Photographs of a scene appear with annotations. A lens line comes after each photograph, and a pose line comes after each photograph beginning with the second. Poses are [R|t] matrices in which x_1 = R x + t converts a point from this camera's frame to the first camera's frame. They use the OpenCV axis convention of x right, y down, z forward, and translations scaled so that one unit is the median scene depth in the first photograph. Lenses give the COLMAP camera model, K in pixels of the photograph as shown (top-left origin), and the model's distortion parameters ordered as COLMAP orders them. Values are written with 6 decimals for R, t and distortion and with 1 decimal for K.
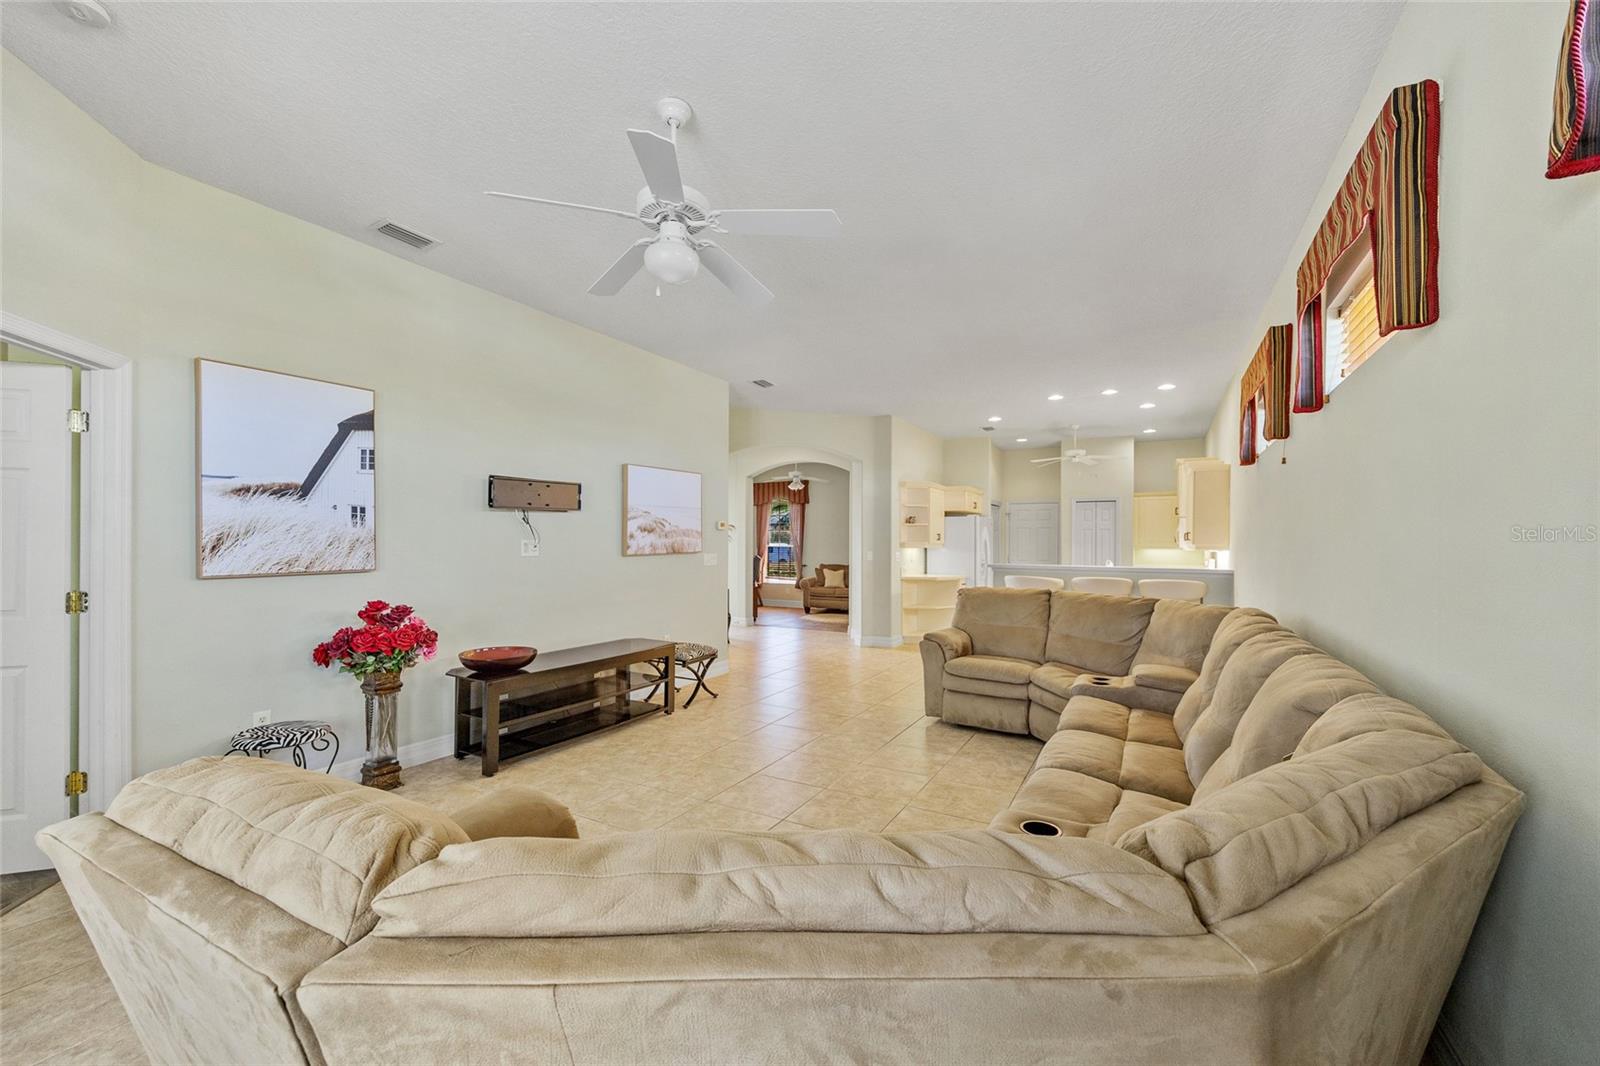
lens RADIAL K [[643.0, 0, 804.5], [0, 643.0, 536.0], [0, 0, 1]] dist [-0.002662, 0.000197]
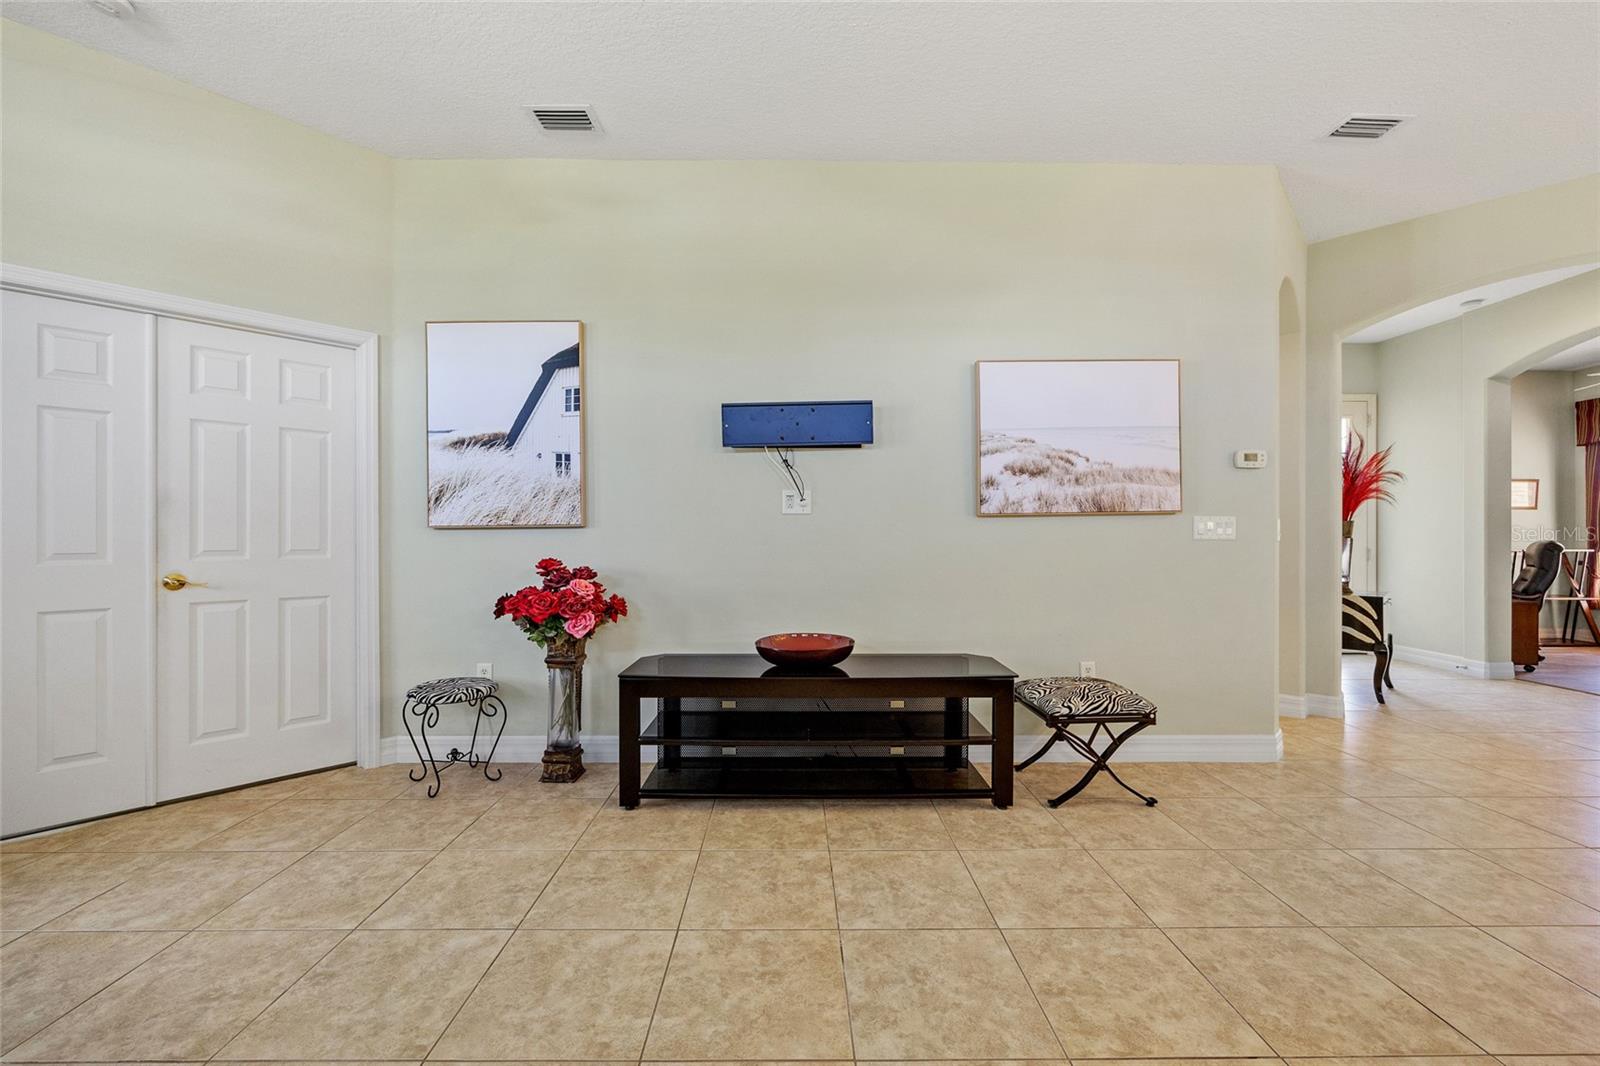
lens RADIAL K [[643.0, 0, 799.6], [0, 643.0, 538.8], [0, 0, 1]] dist [-0.002662, 0.000197]
pose [[0.486664, -0.004928, -0.873575, 0.193967], [0.010999, 0.999939, 0.000487, 0.059695], [0.873520, -0.009846, 0.486689, 0.673927]]
